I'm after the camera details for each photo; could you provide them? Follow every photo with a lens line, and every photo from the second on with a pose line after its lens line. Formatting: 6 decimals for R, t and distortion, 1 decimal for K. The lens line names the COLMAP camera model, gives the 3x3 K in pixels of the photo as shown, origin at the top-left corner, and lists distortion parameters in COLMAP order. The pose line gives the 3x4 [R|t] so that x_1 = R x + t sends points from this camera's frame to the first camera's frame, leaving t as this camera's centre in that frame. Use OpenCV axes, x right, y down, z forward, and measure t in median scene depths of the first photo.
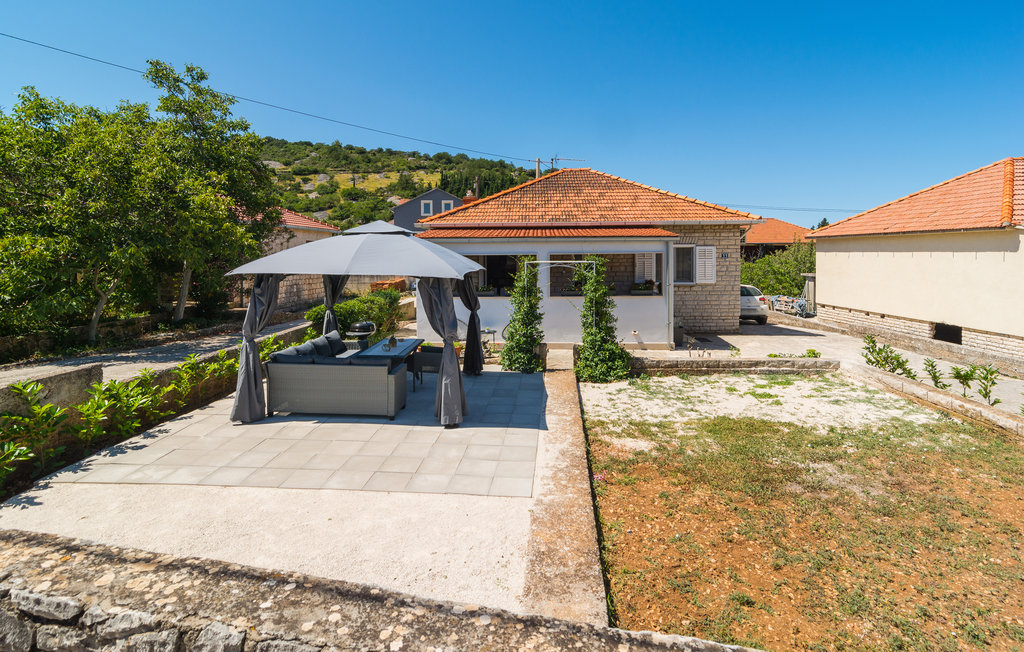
lens RADIAL K [[511.9, 0, 526.4], [0, 511.9, 241.6], [0, 0, 1]] dist [0.000660, 0.000128]
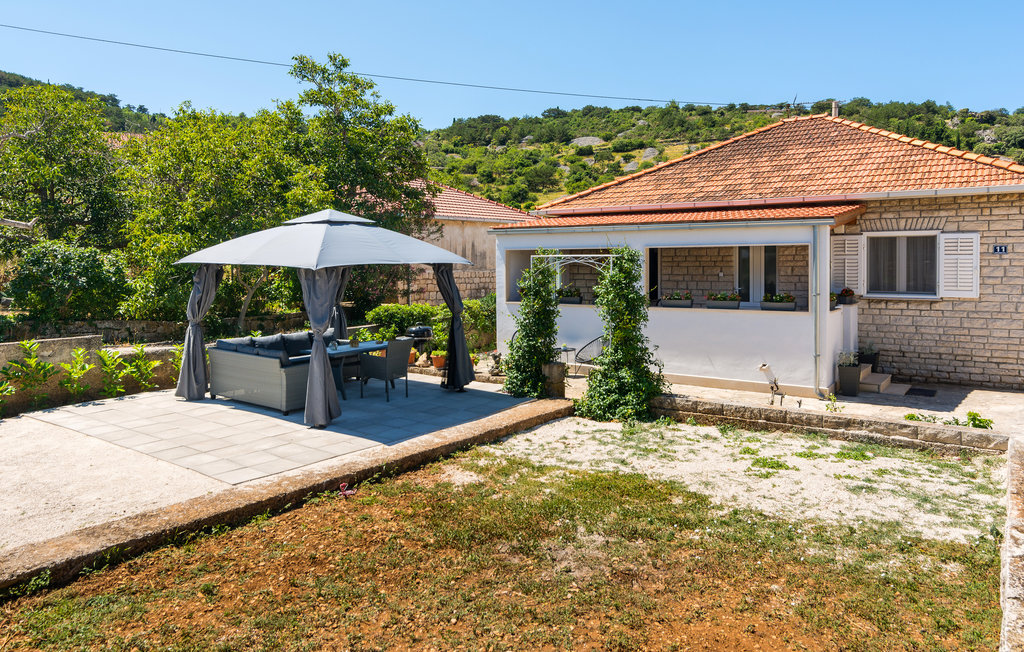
lens RADIAL K [[730.8, 0, 513.1], [0, 730.8, 249.9], [0, 0, 1]] dist [-0.002030, 0.001876]
pose [[0.833105, -0.004528, -0.553096, 0.386655], [0.013460, 0.999836, 0.012089, 0.011157], [0.552951, -0.017516, 0.833030, 0.041096]]
